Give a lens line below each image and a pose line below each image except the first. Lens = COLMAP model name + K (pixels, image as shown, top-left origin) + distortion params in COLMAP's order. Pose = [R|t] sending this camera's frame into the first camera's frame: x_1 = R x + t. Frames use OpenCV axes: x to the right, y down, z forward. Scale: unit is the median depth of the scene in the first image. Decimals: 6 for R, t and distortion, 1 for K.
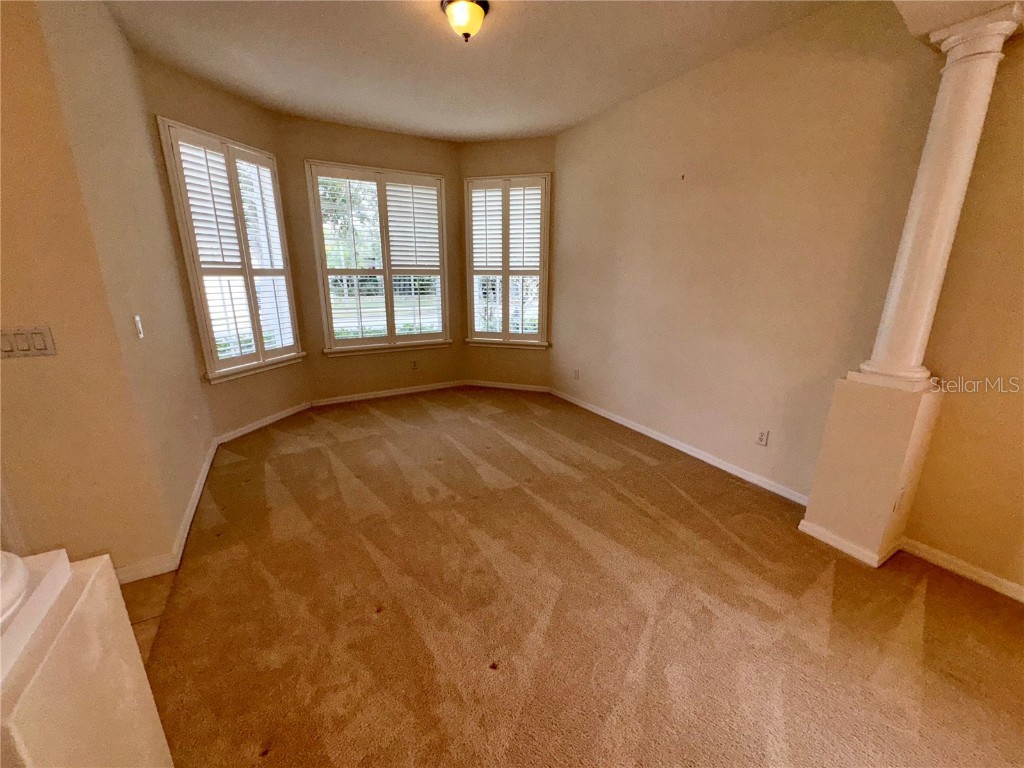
lens RADIAL K [[407.6, 0, 510.1], [0, 407.6, 381.3], [0, 0, 1]] dist [0.000451, 0.000087]
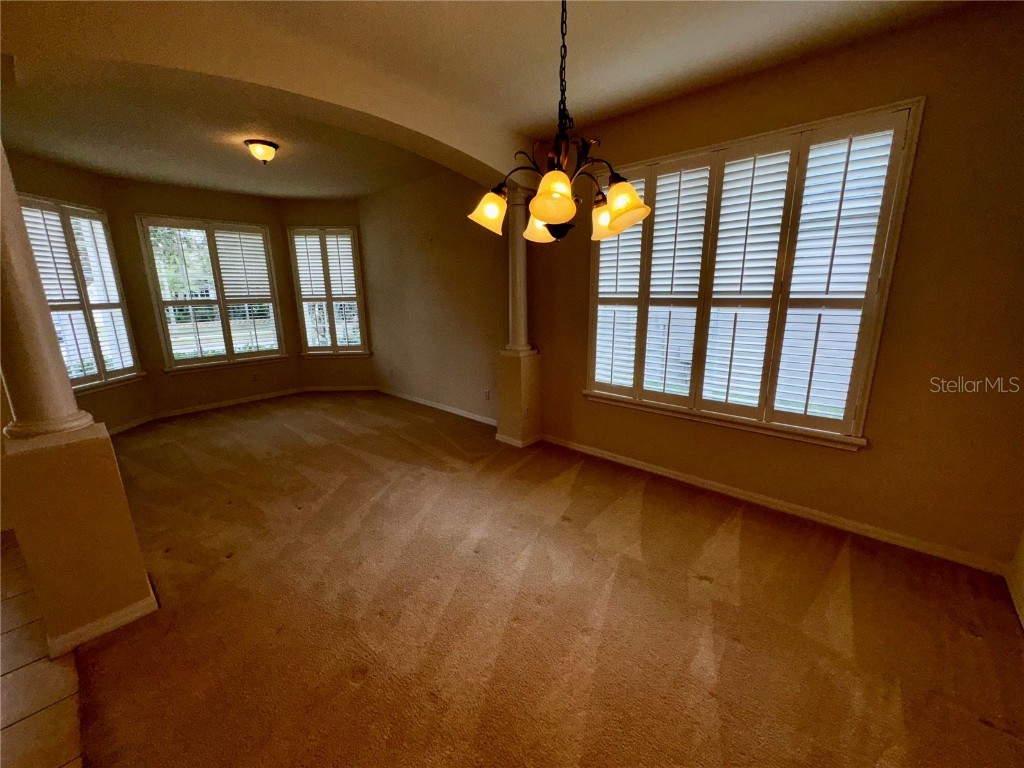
lens RADIAL K [[407.6, 0, 510.1], [0, 407.6, 381.3], [0, 0, 1]] dist [0.000451, 0.000087]
pose [[0.949994, -0.087232, 0.299837, 0.148816], [0.099227, 0.994751, -0.024982, 0.094733], [-0.296084, 0.053484, 0.953663, -0.457217]]
